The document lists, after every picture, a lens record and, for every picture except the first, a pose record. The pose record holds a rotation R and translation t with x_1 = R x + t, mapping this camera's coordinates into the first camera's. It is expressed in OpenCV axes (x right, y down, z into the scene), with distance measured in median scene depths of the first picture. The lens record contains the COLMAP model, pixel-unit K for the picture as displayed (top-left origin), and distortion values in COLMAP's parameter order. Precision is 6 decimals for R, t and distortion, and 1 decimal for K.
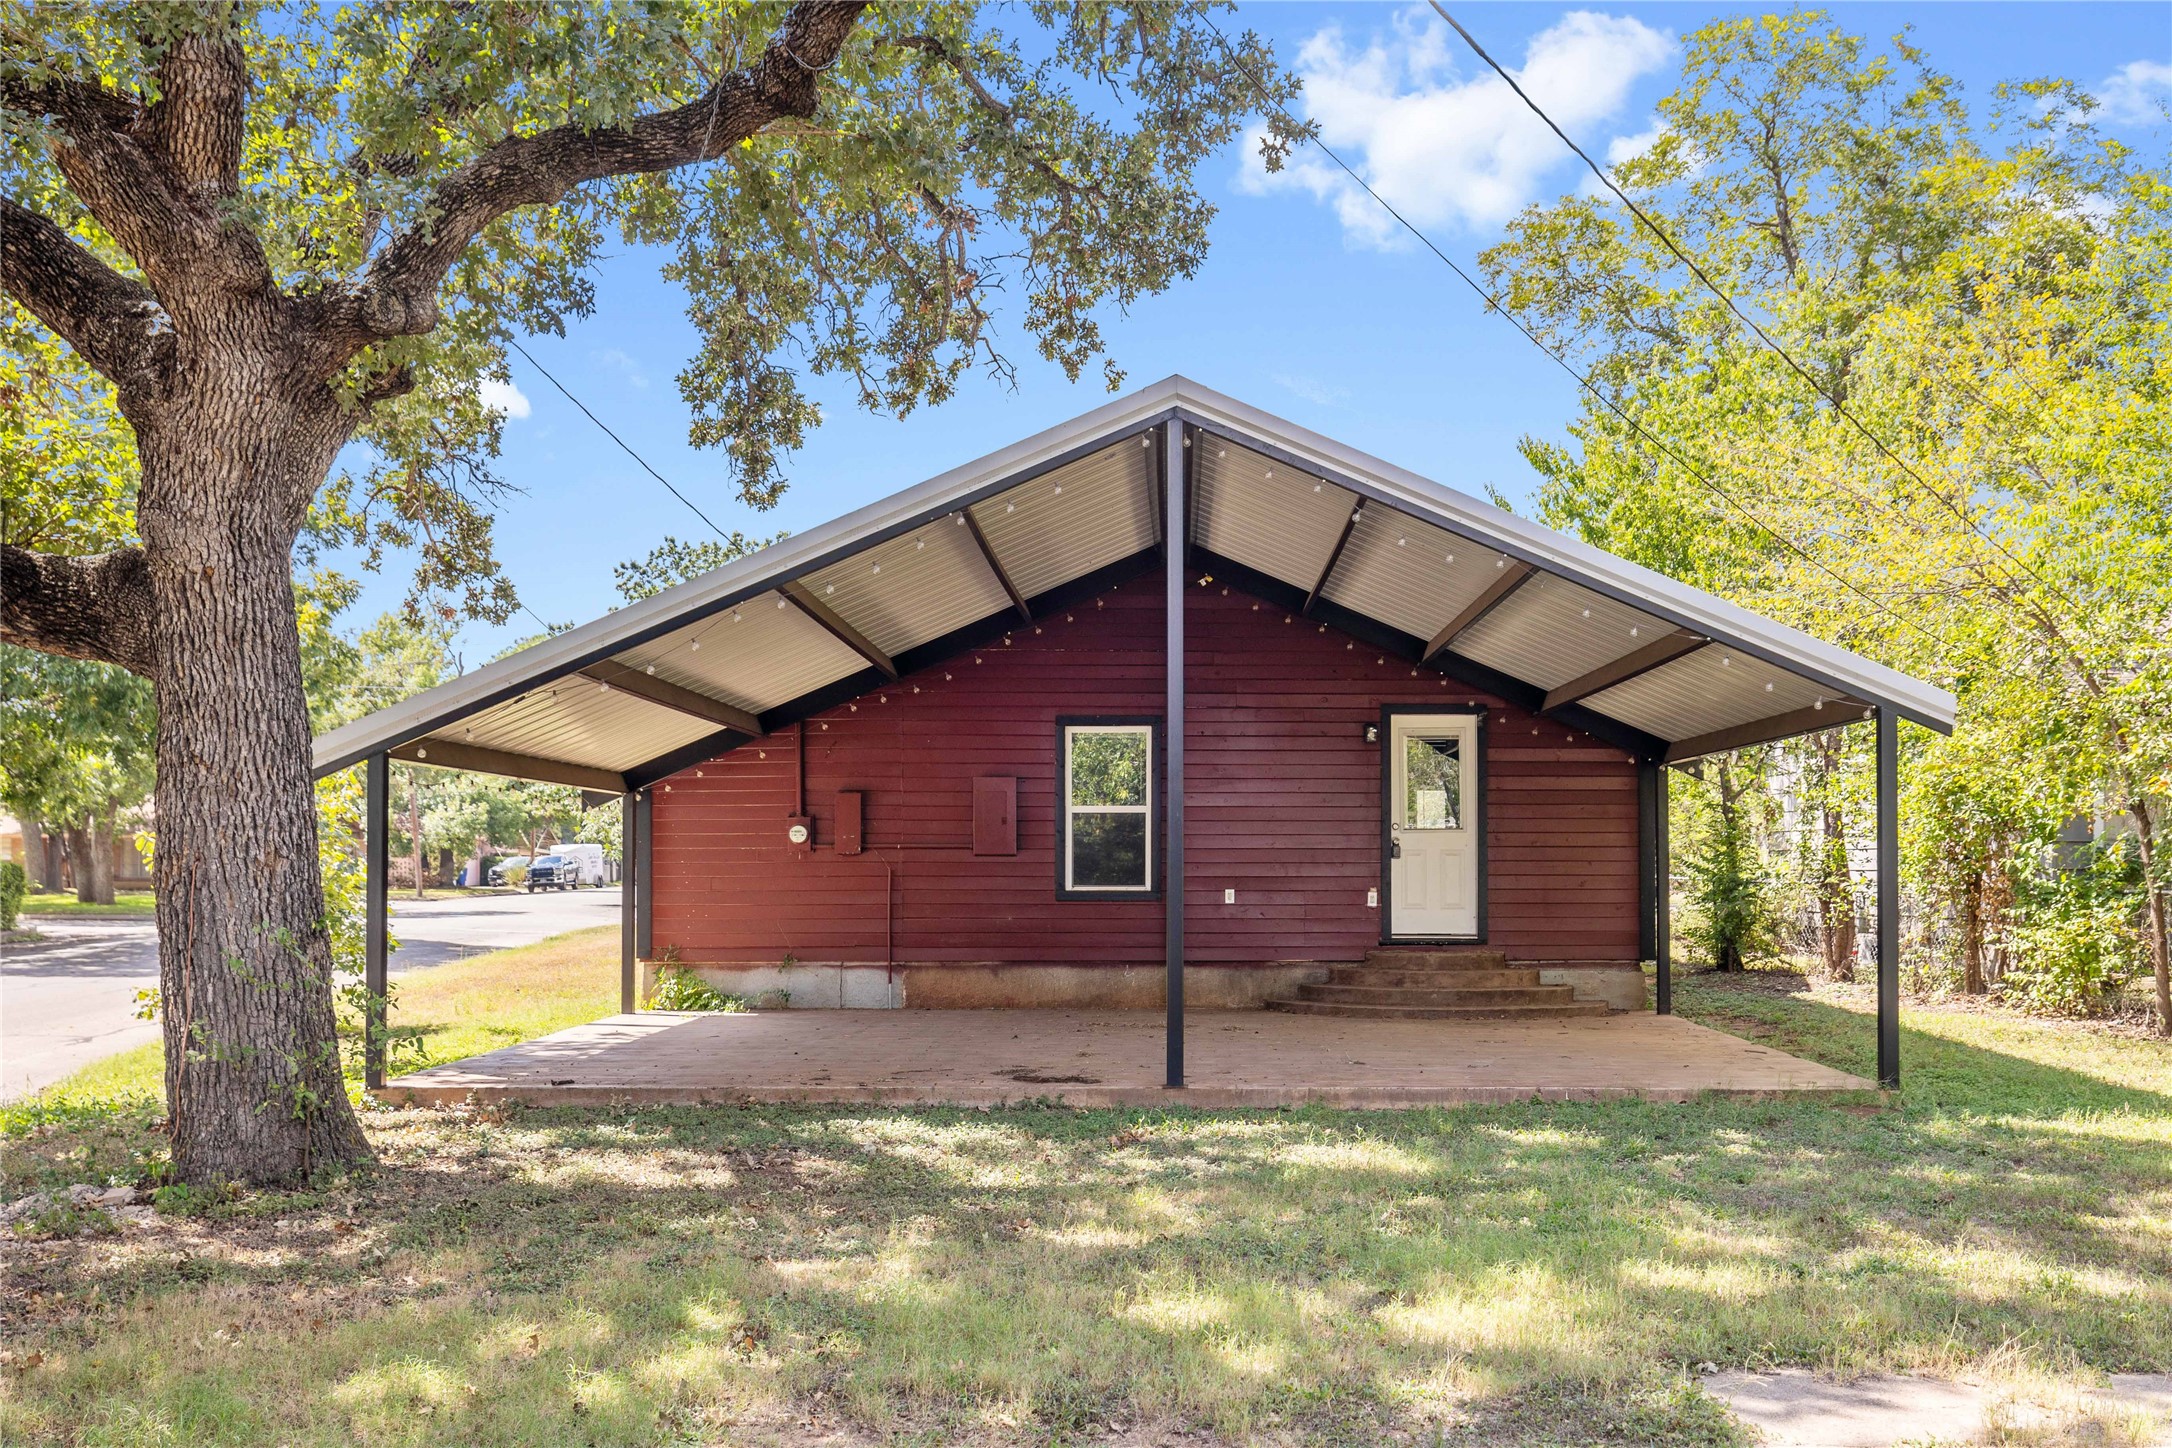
lens RADIAL K [[2151.8, 0, 1091.9], [0, 2151.8, 856.5], [0, 0, 1]] dist [0.001266, 0.002989]
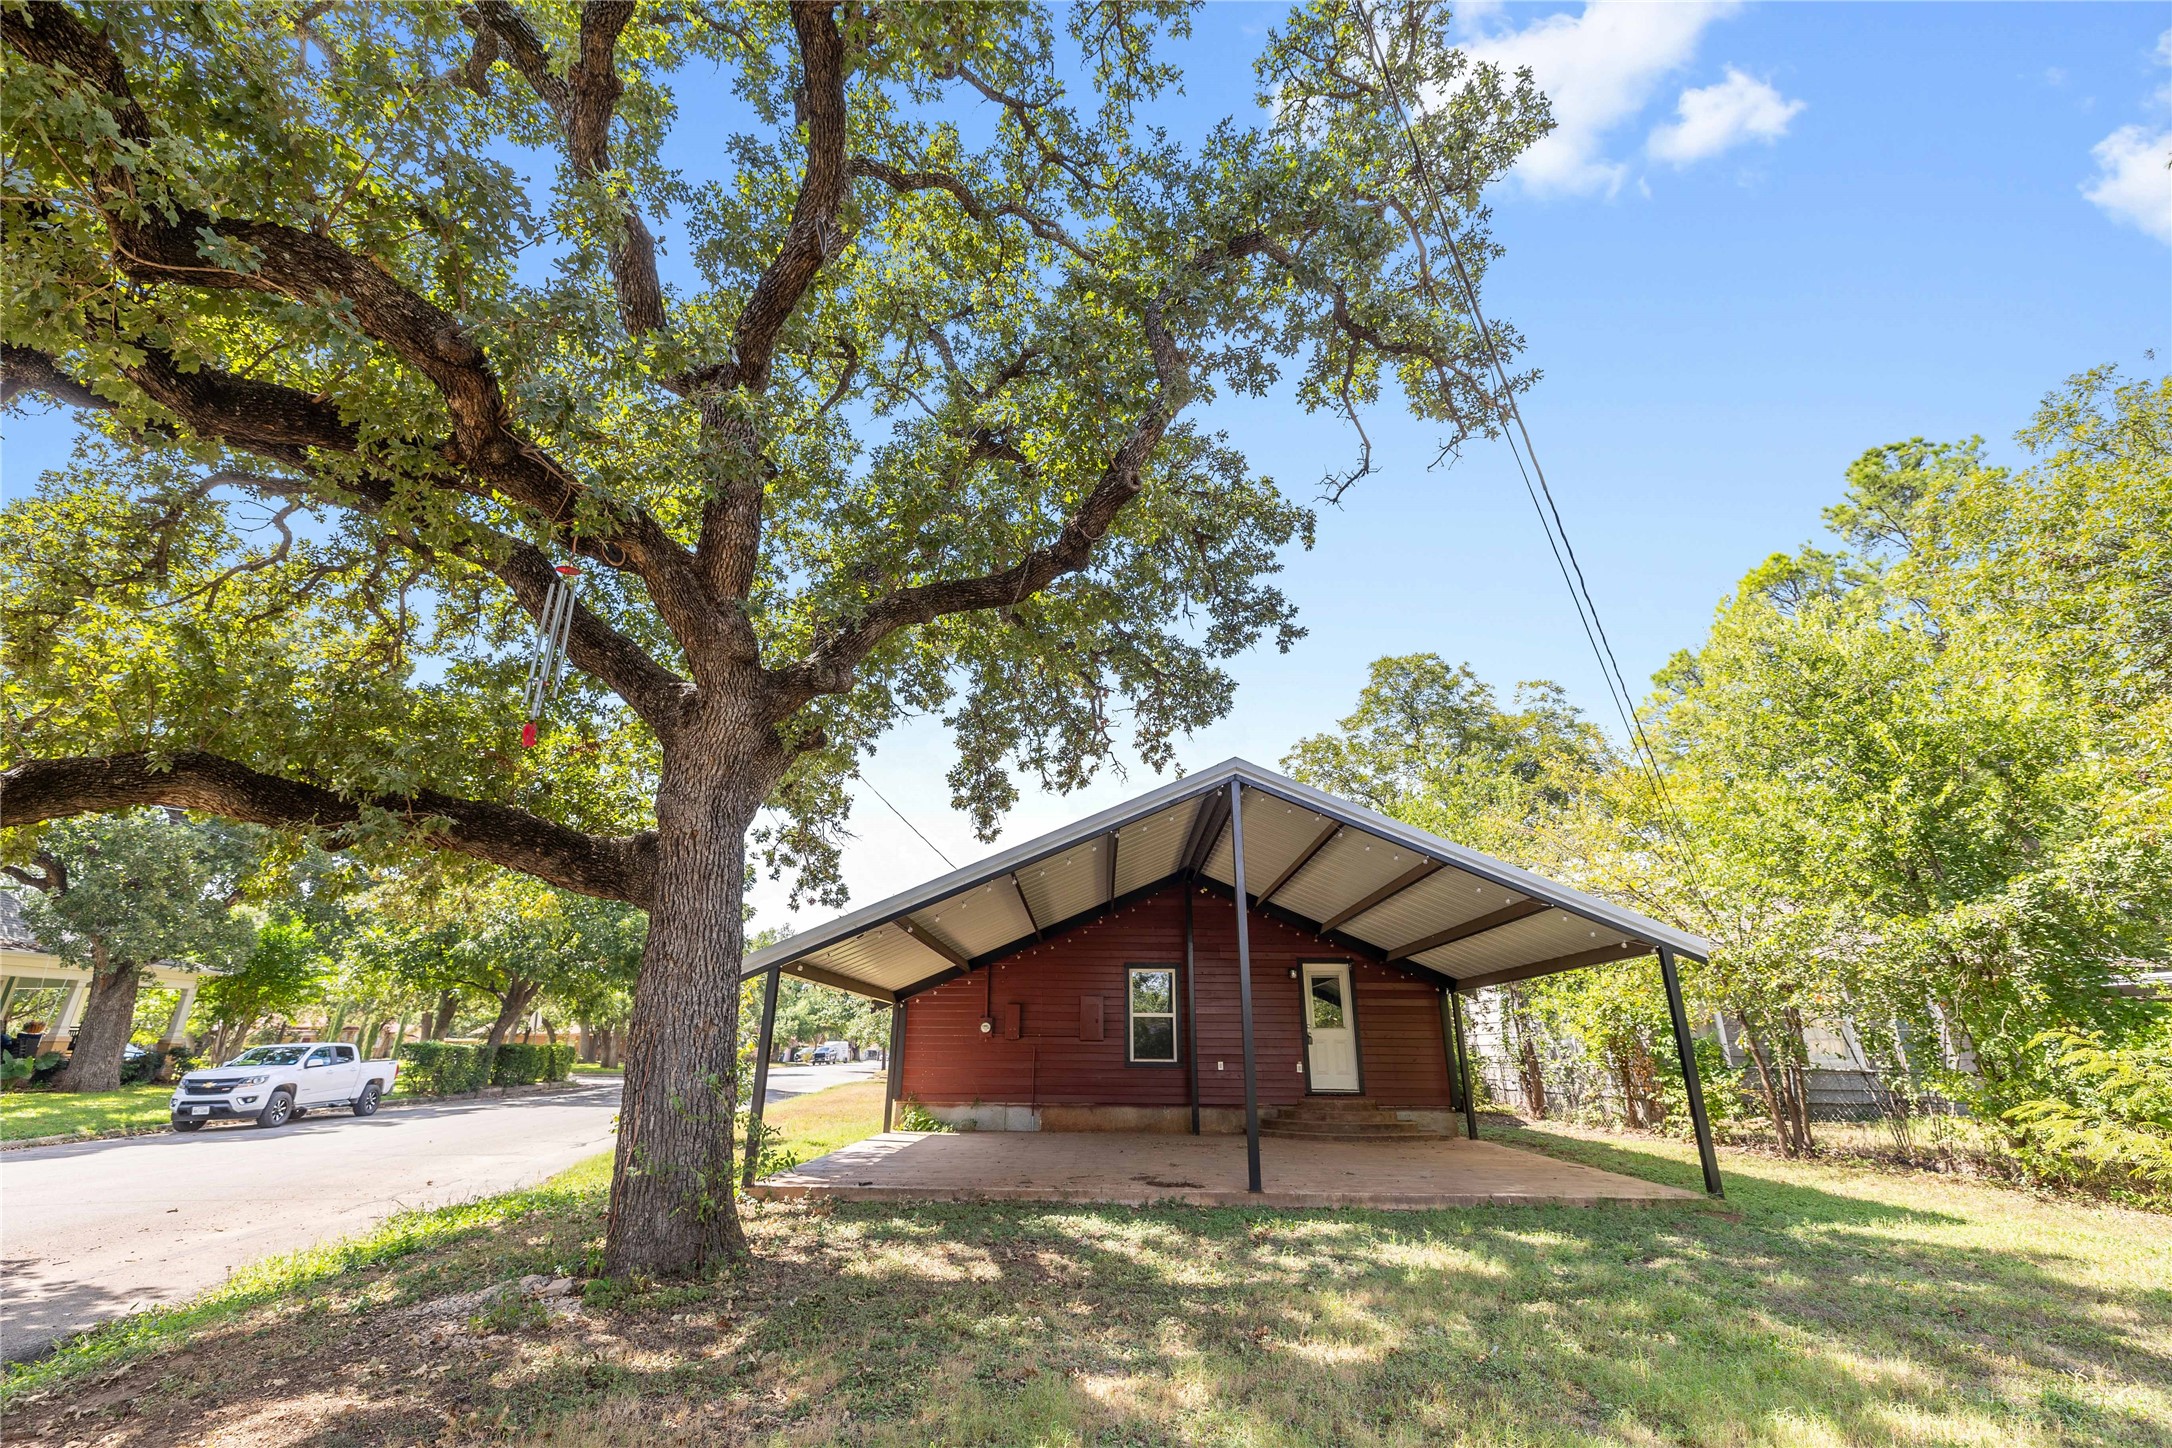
lens RADIAL K [[949.2, 0, 1081.3], [0, 949.2, 698.0], [0, 0, 1]] dist [-0.000630, -0.000118]
pose [[0.999959, 0.008753, -0.002517, -0.071497], [-0.009083, 0.937832, -0.346971, 0.008205], [-0.000676, 0.346979, 0.937872, 0.177636]]
